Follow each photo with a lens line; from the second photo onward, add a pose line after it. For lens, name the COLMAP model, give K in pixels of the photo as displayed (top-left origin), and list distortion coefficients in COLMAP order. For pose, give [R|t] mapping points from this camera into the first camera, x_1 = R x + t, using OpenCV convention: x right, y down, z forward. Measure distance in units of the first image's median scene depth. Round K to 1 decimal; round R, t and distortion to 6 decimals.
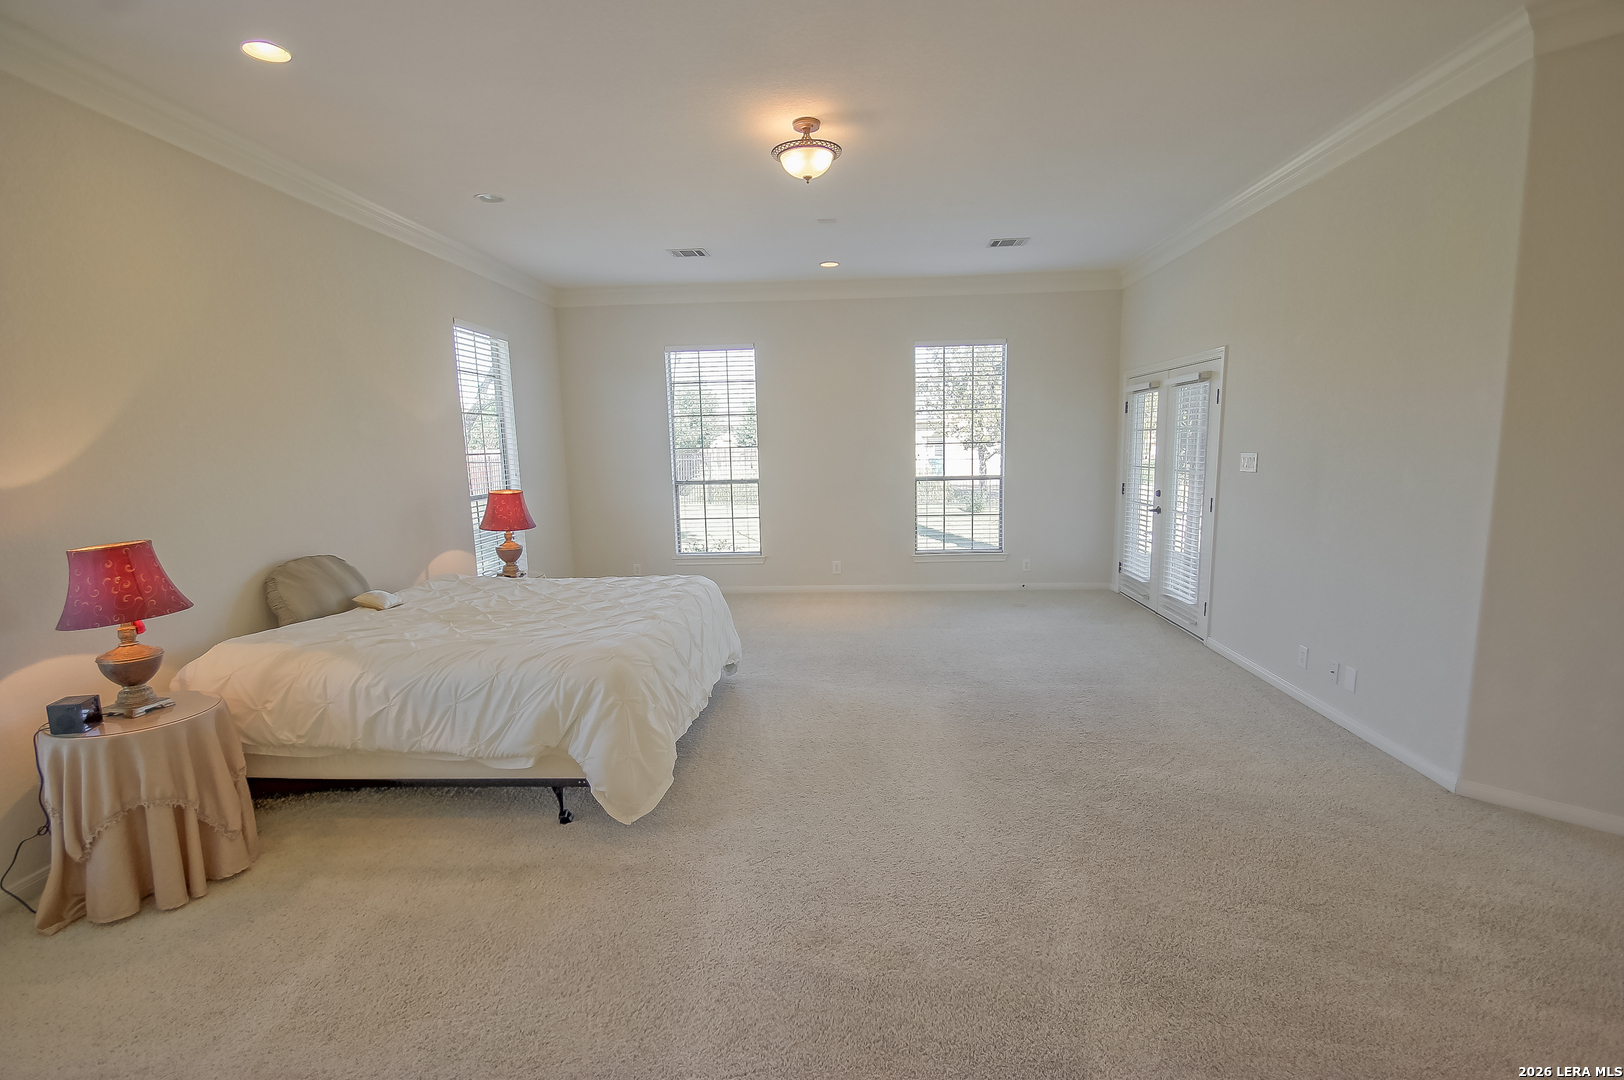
lens RADIAL K [[763.3, 0, 806.0], [0, 763.3, 549.2], [0, 0, 1]] dist [-0.002268, -0.000176]
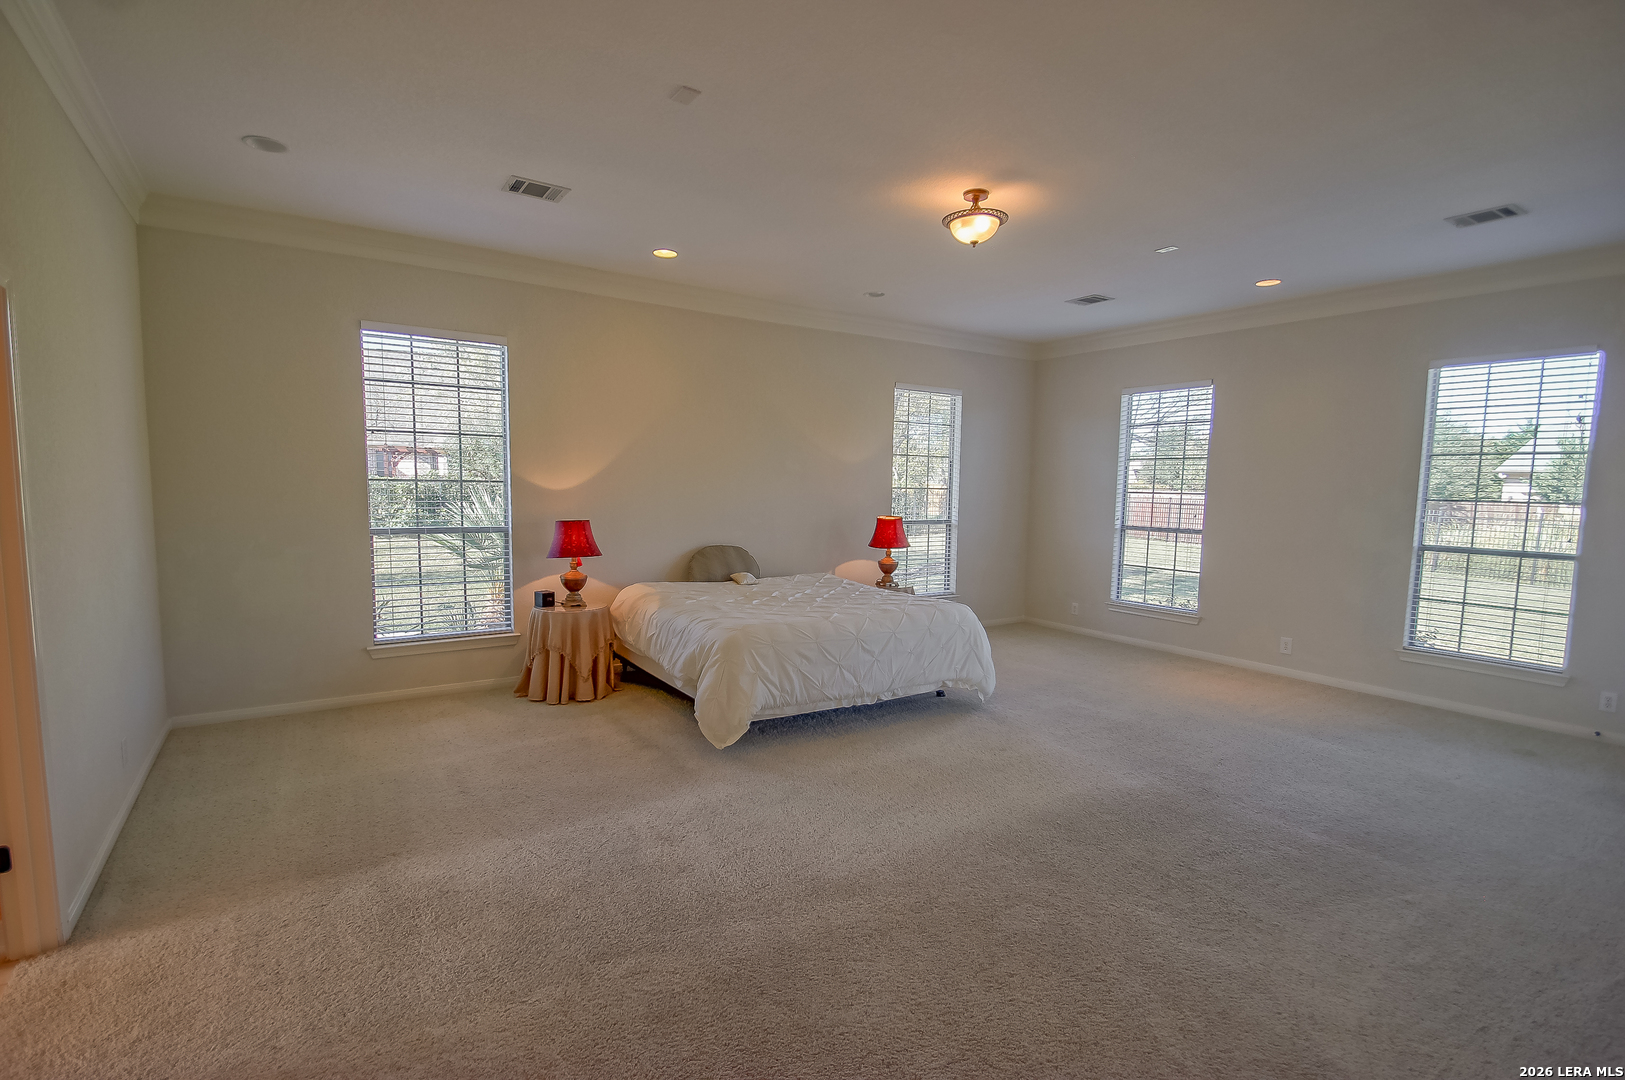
lens RADIAL K [[763.8, 0, 806.5], [0, 763.8, 549.2], [0, 0, 1]] dist [-0.002268, -0.000176]
pose [[0.596164, 0.102627, -0.796277, 0.769757], [-0.144566, 0.989308, 0.019271, -0.040737], [0.789740, 0.103625, 0.604626, 0.199327]]
